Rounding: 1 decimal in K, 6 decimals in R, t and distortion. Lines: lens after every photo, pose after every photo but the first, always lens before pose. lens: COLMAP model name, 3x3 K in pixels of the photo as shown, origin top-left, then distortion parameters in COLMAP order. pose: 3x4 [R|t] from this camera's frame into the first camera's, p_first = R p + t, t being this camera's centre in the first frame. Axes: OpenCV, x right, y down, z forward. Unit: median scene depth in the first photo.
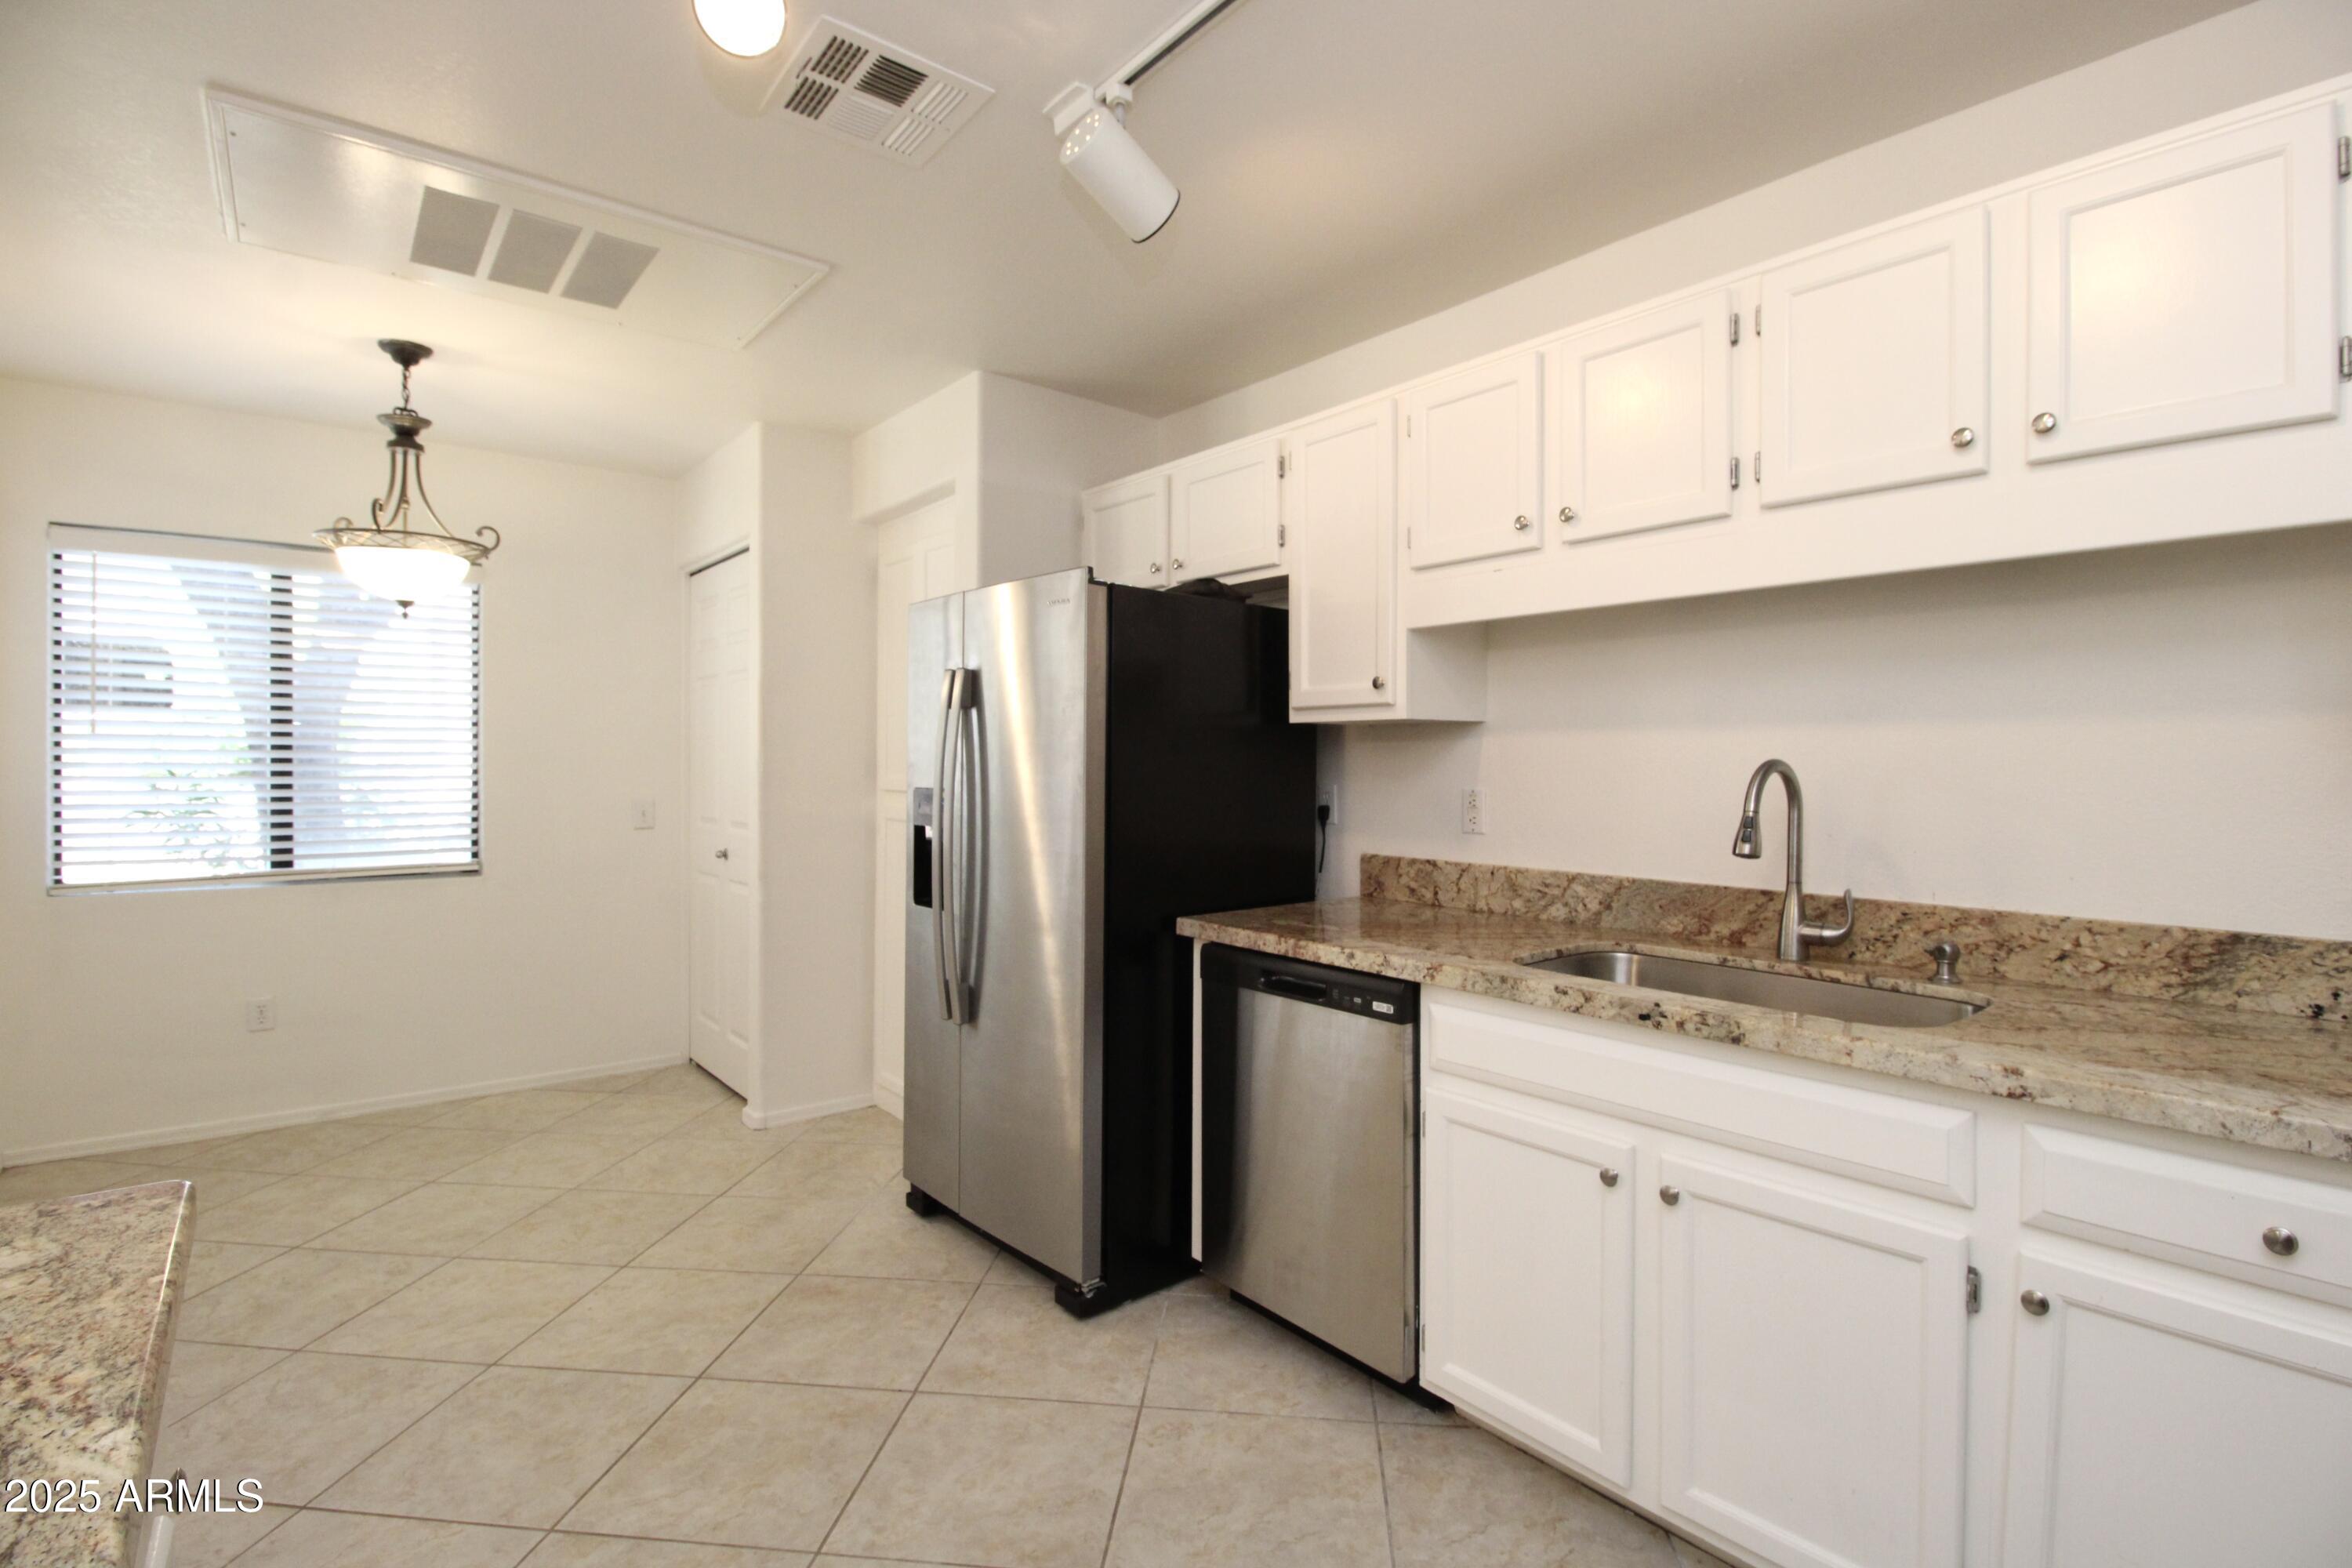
lens RADIAL K [[1102.6, 0, 1197.1], [0, 1102.6, 772.9], [0, 0, 1]] dist [-0.000720, -0.013888]
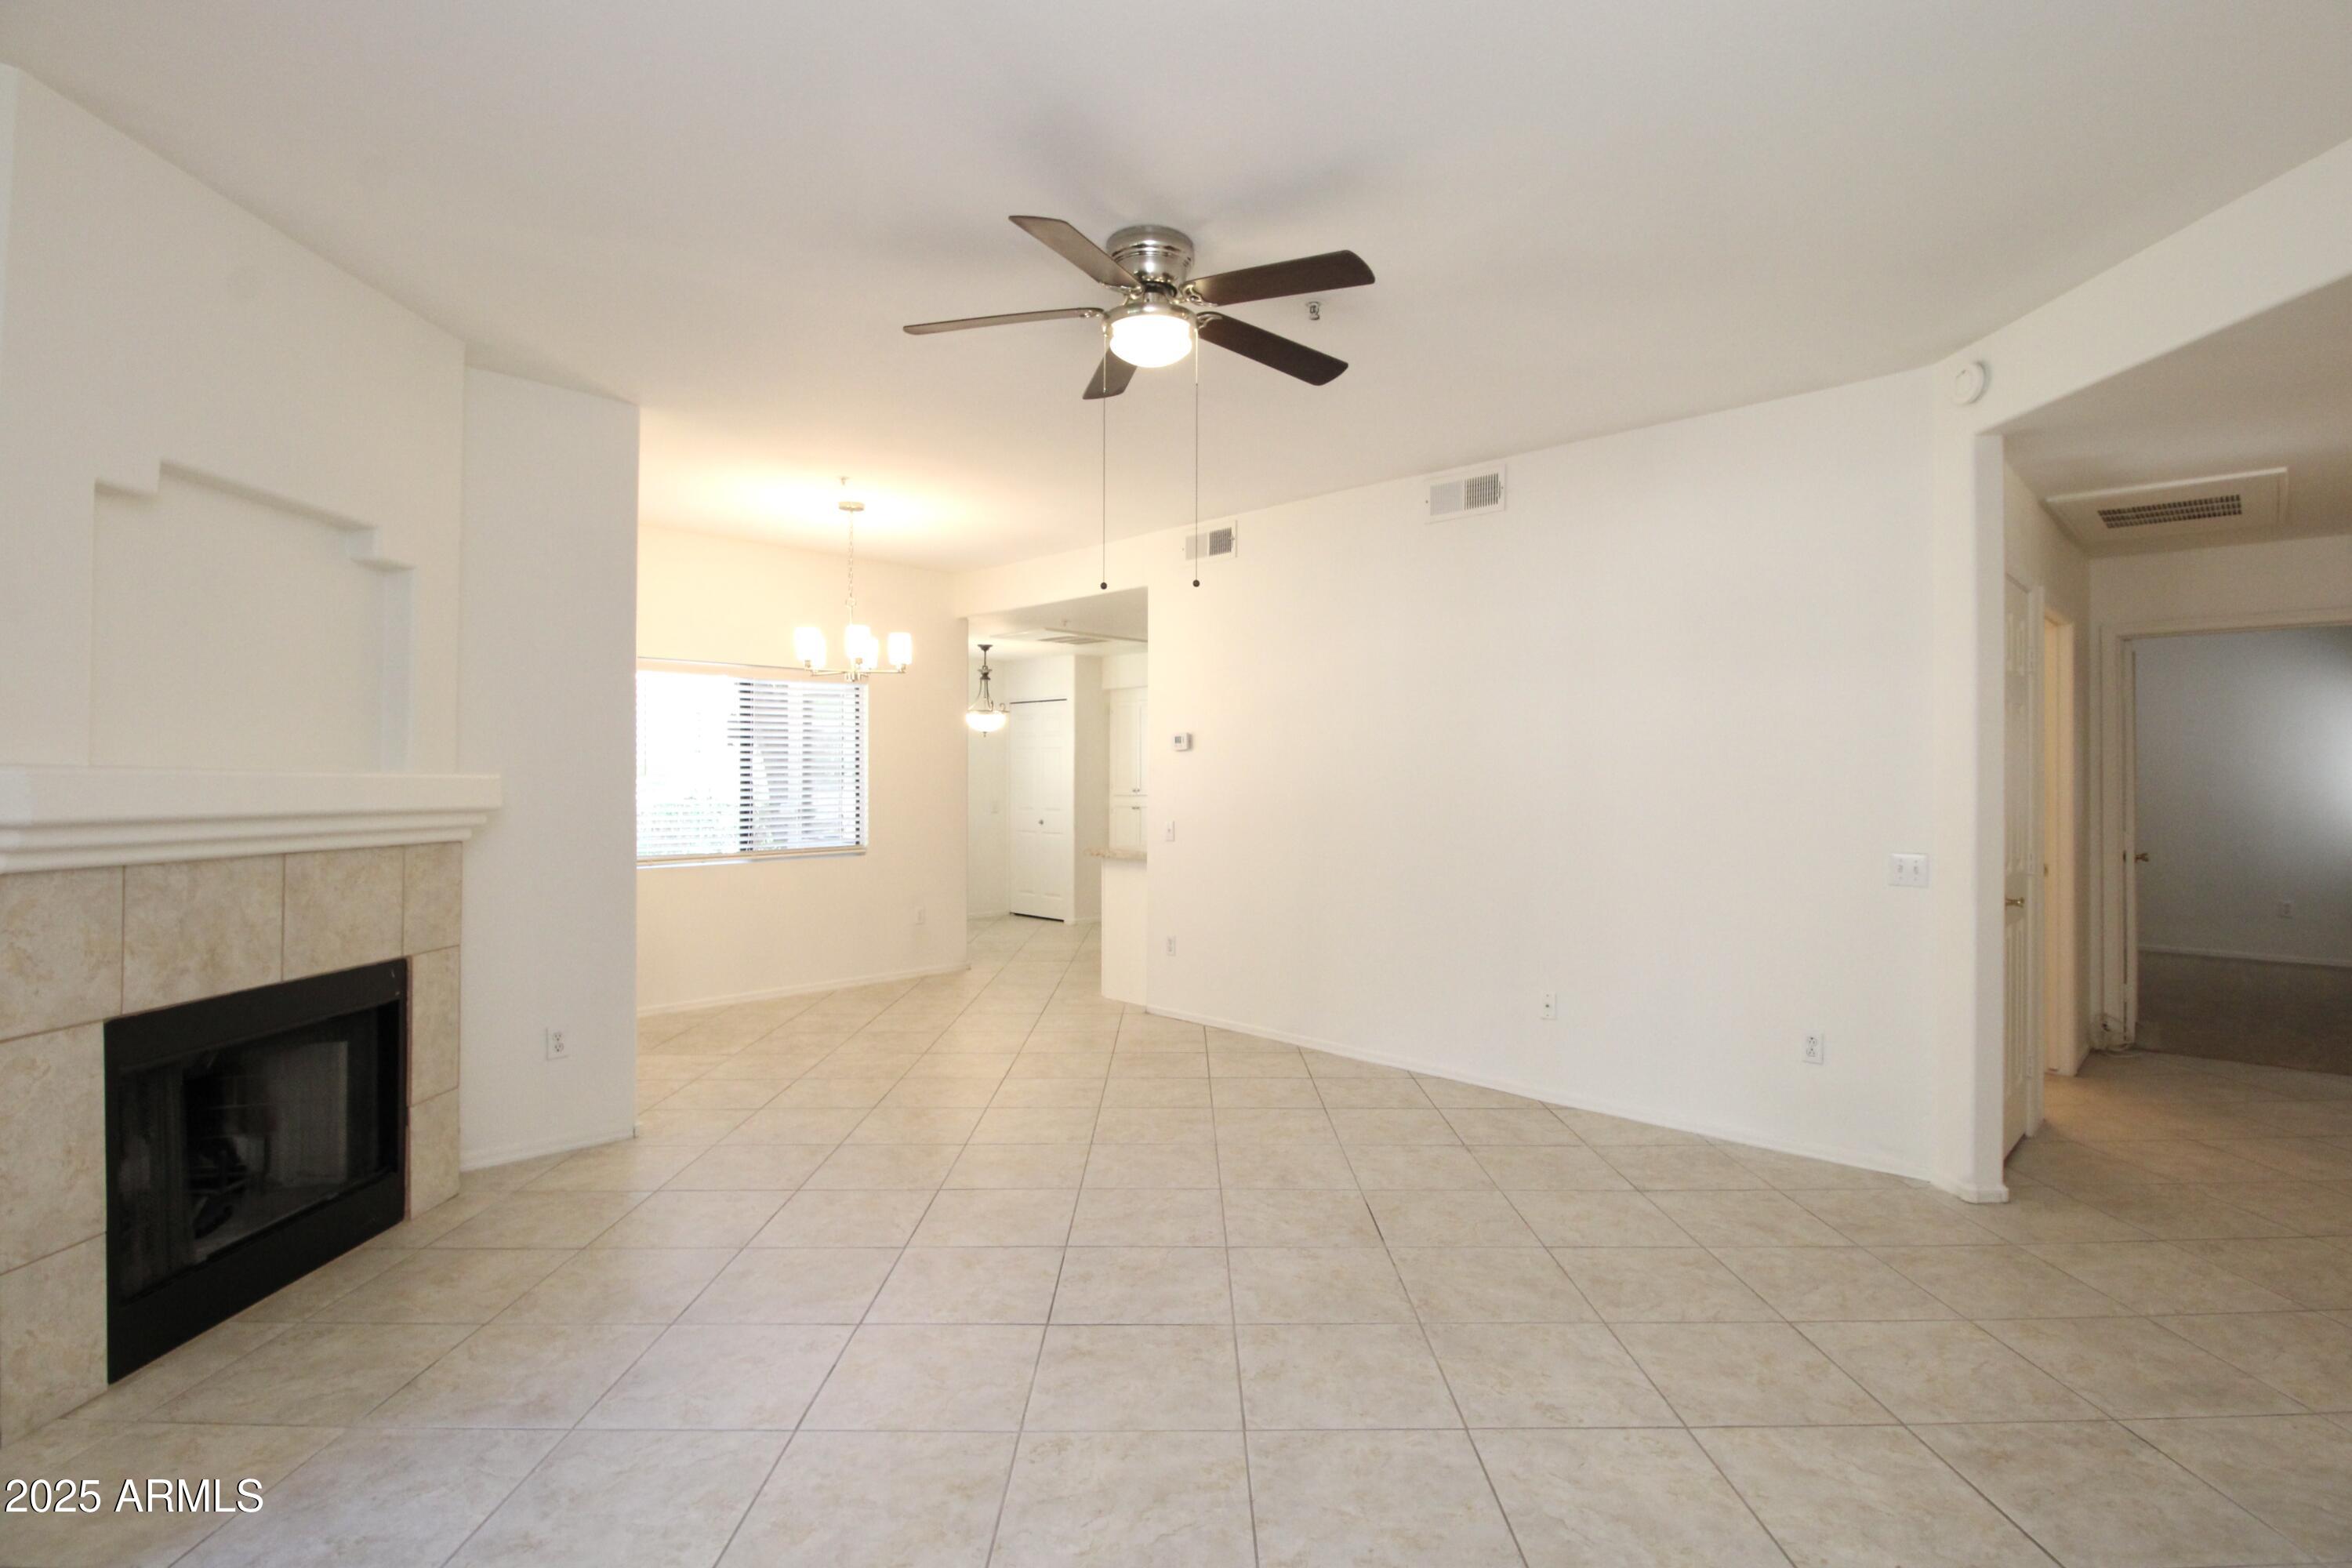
lens RADIAL K [[1136.2, 0, 1201.6], [0, 1136.2, 771.3], [0, 0, 1]] dist [-0.001196, -0.013665]
pose [[0.992910, -0.000778, 0.118867, -0.580777], [0.002237, 0.999924, -0.012136, -0.010726], [-0.118849, 0.012316, 0.992836, -2.415734]]
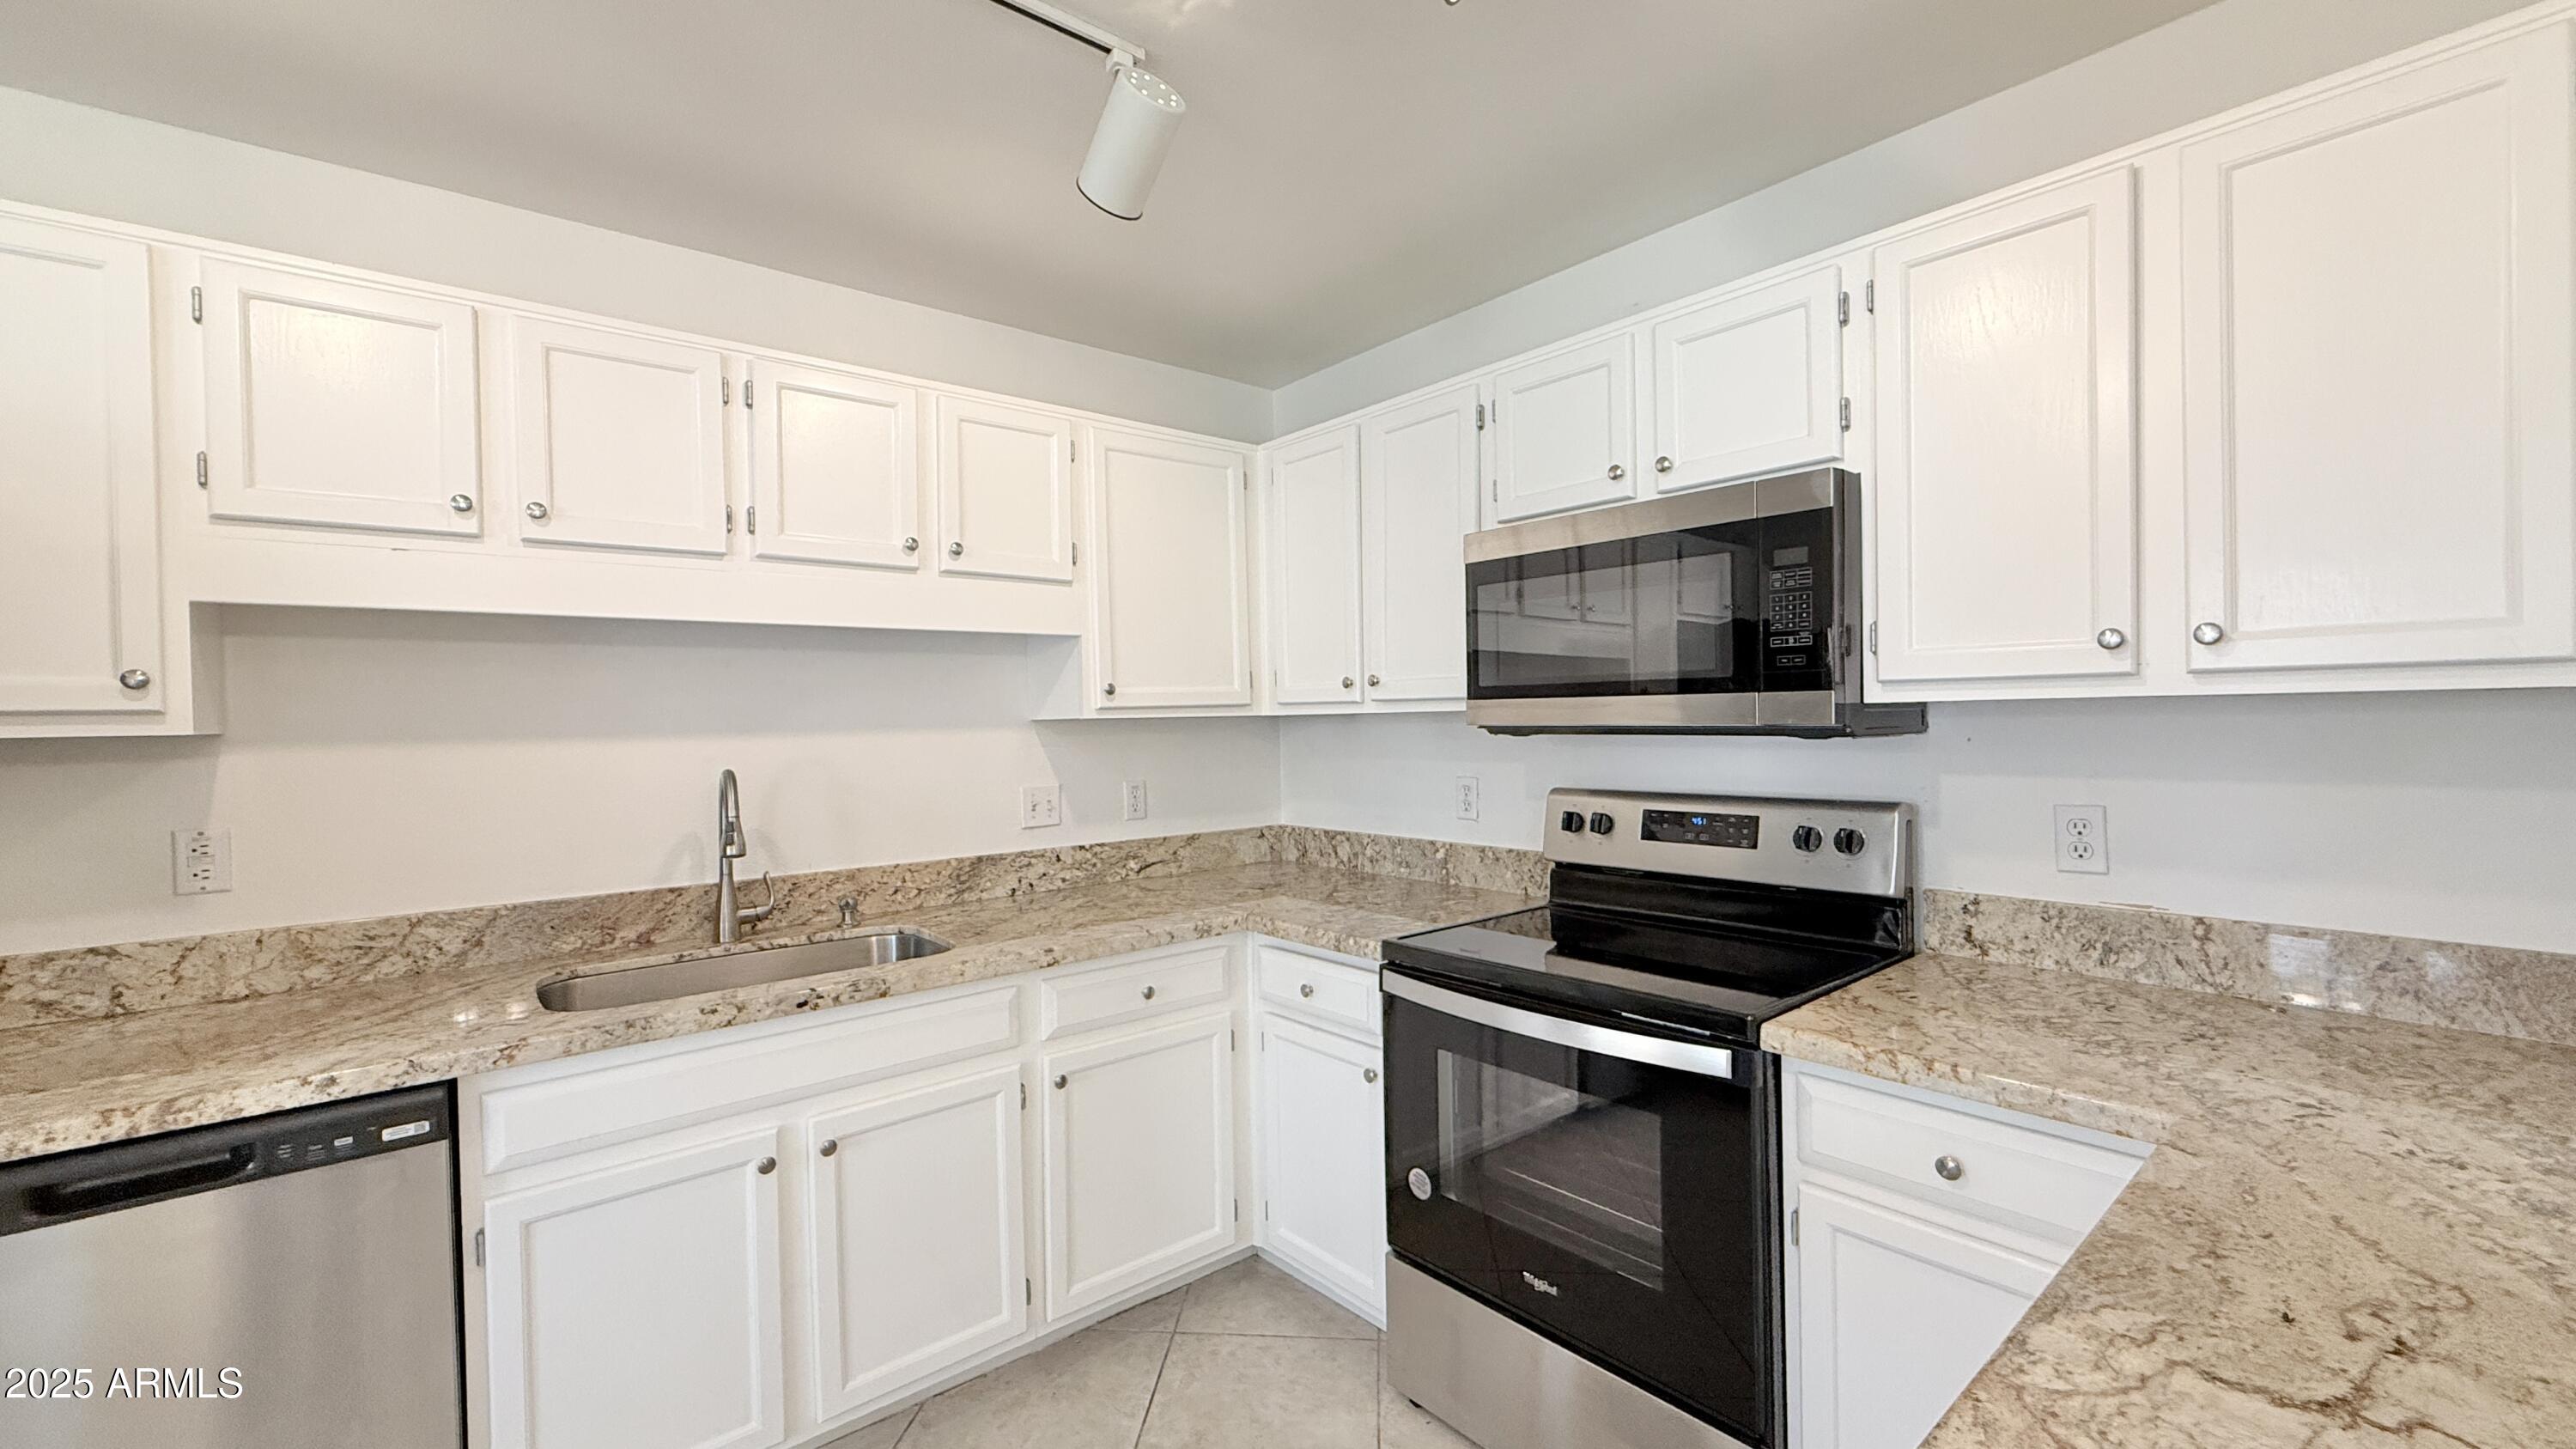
lens RADIAL K [[1025.4, 0, 1280.6], [0, 1025.4, 728.1], [0, 0, 1]] dist [-0.000107, 0.000062]
pose [[-0.000302, -0.014375, 0.999897, -0.405859], [0.030240, 0.999439, 0.014377, -0.039516], [-0.999543, 0.030241, 0.000132, 0.313521]]
